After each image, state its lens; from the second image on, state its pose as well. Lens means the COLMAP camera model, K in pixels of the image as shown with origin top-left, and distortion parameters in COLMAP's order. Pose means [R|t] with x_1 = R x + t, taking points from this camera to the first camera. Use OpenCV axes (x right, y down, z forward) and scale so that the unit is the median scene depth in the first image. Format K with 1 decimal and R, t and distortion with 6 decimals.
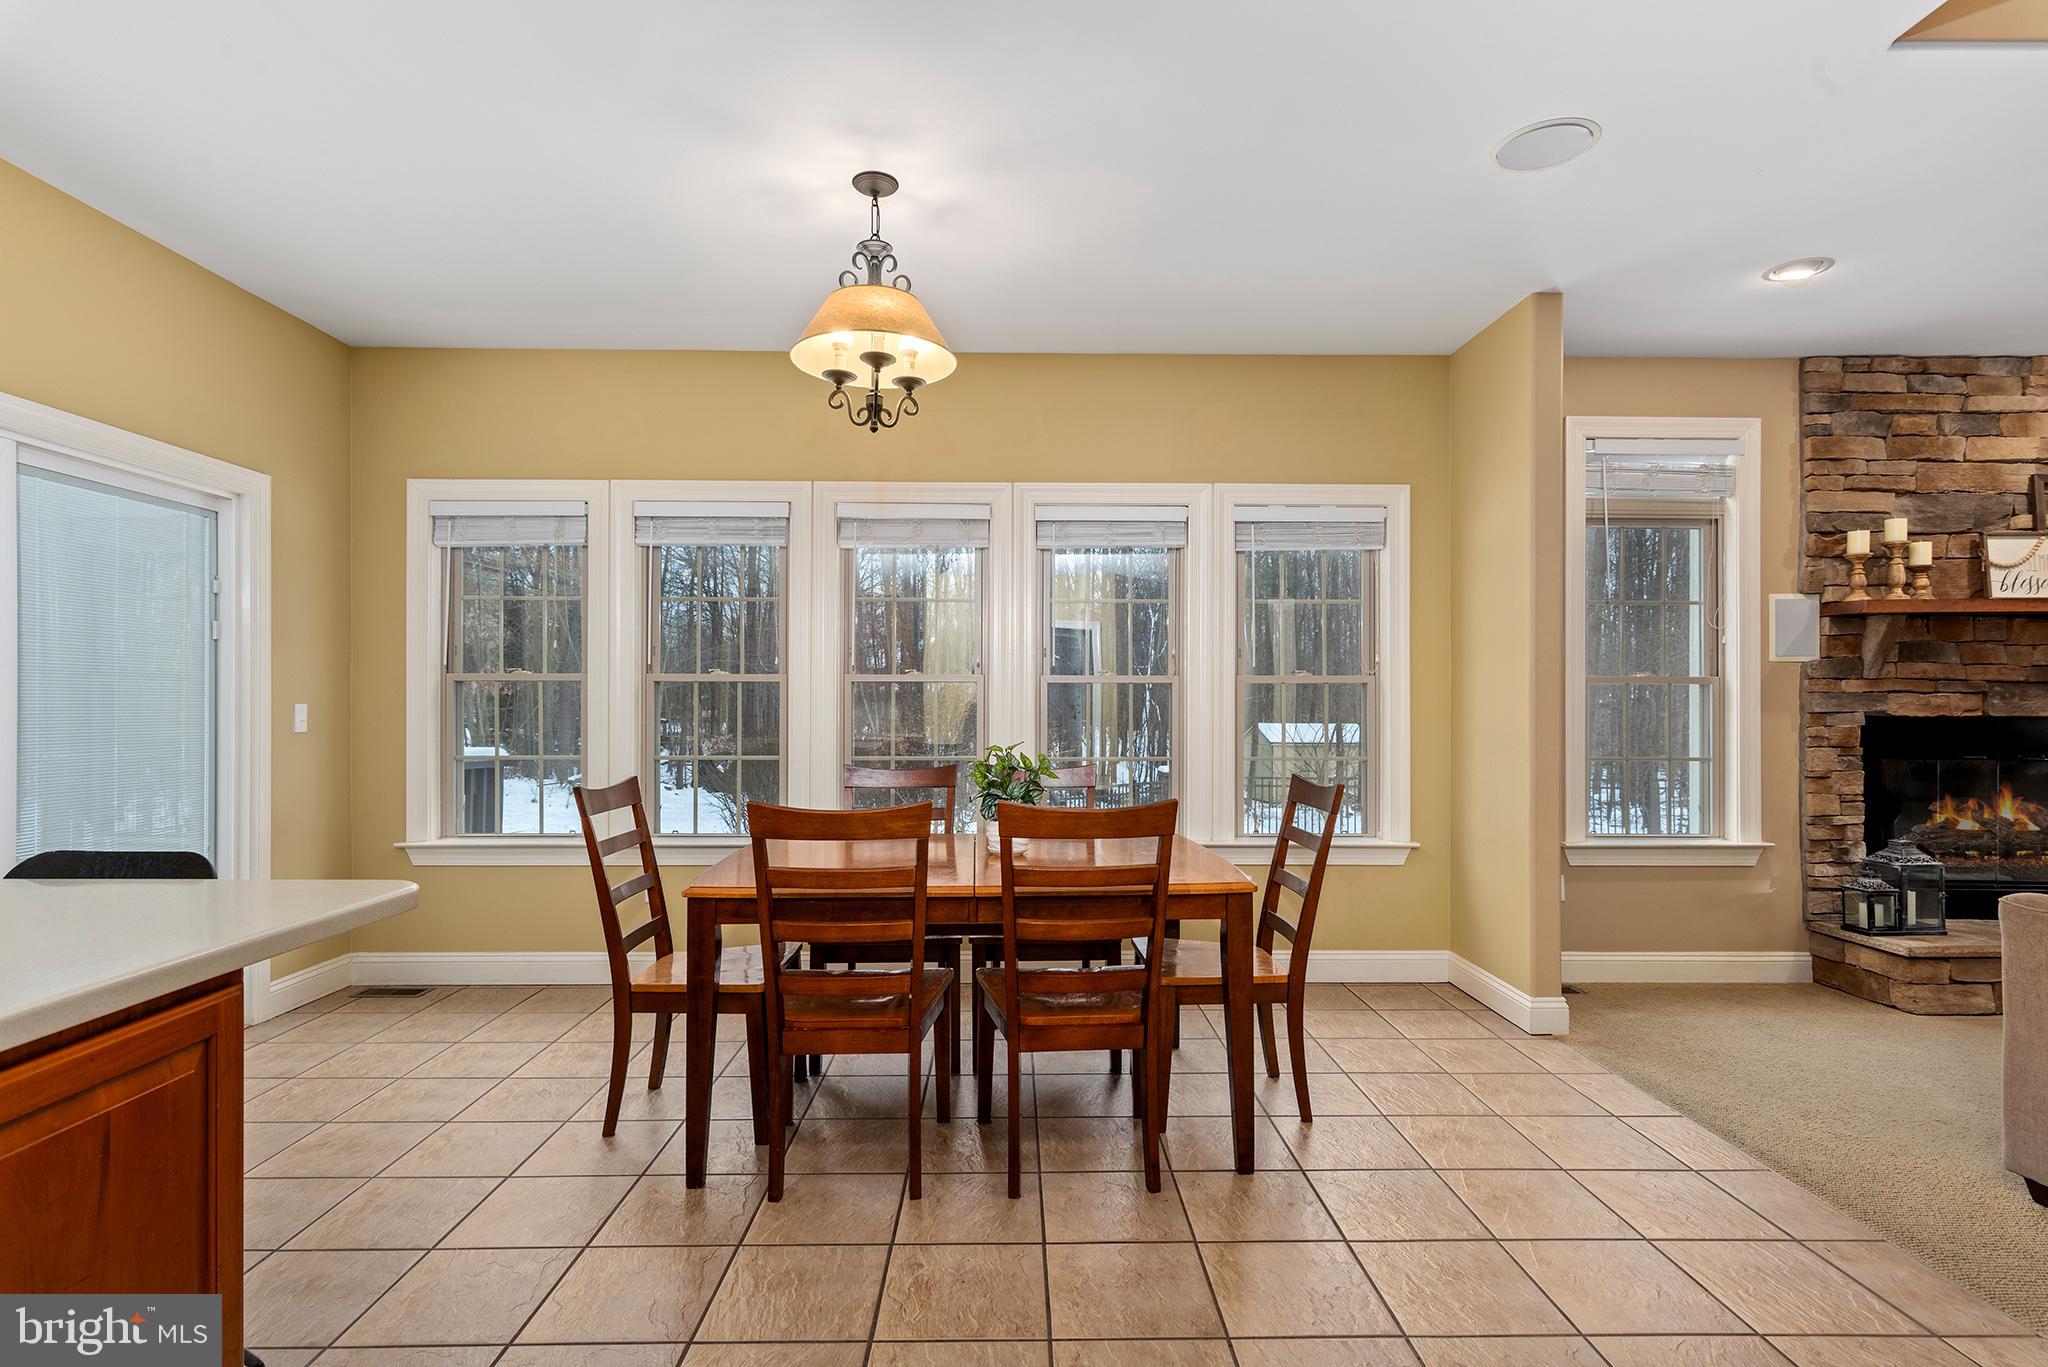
lens RADIAL K [[1013.5, 0, 1027.1], [0, 1013.5, 702.9], [0, 0, 1]] dist [0.002837, 0.000545]
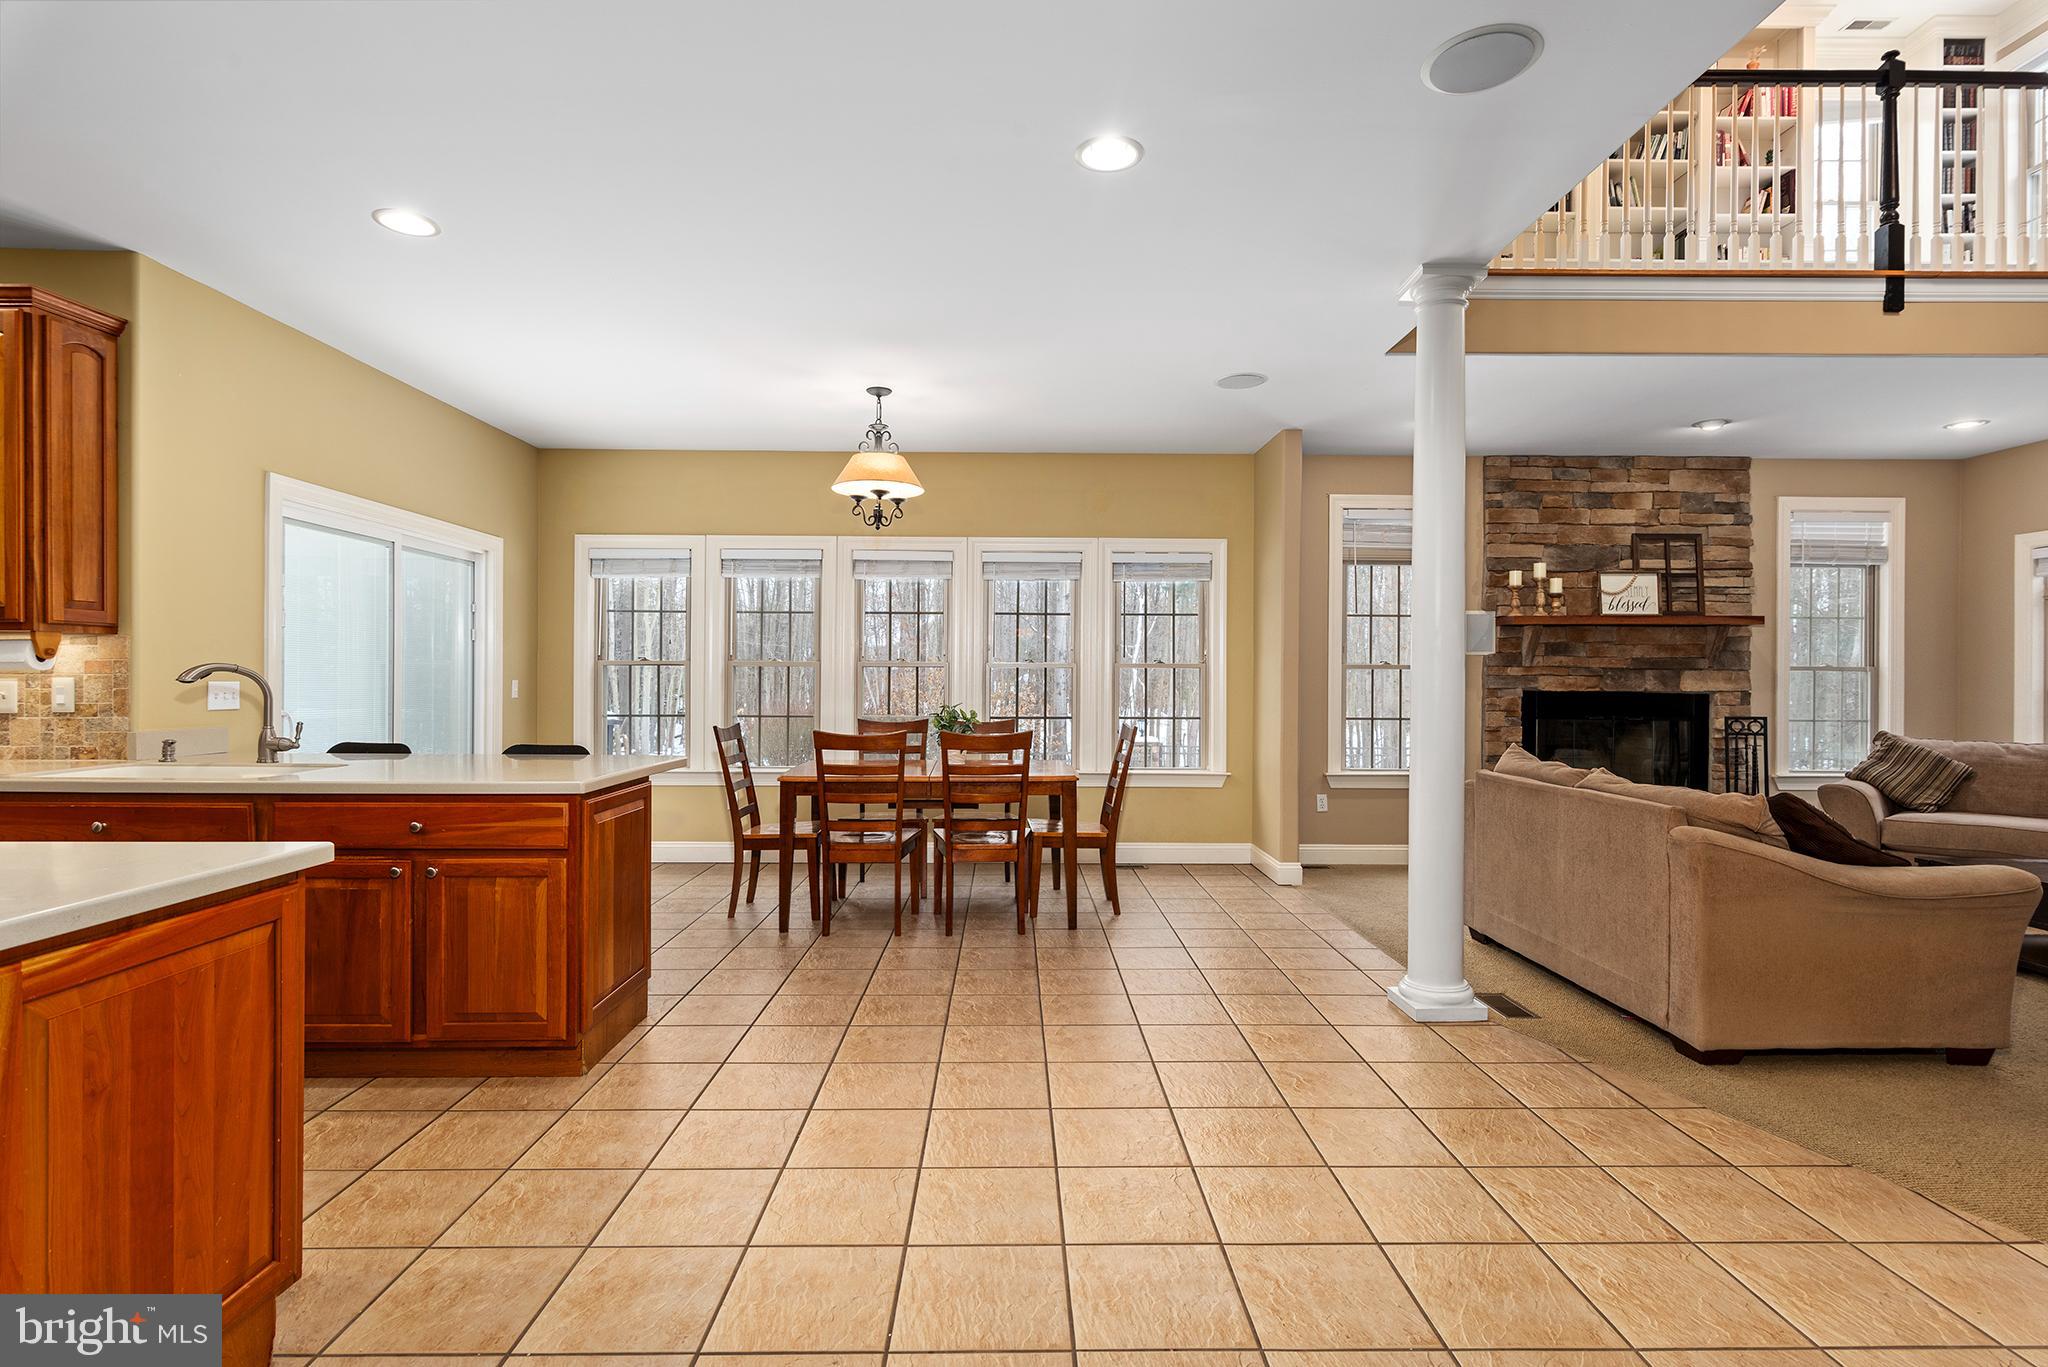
lens RADIAL K [[1028.4, 0, 1025.0], [0, 1028.4, 671.7], [0, 0, 1]] dist [0.001497, 0.000139]
pose [[0.999985, 0.002593, -0.004866, 0.082299], [-0.002628, 0.999970, -0.007331, -0.002691], [0.004847, 0.007344, 0.999961, -0.565090]]
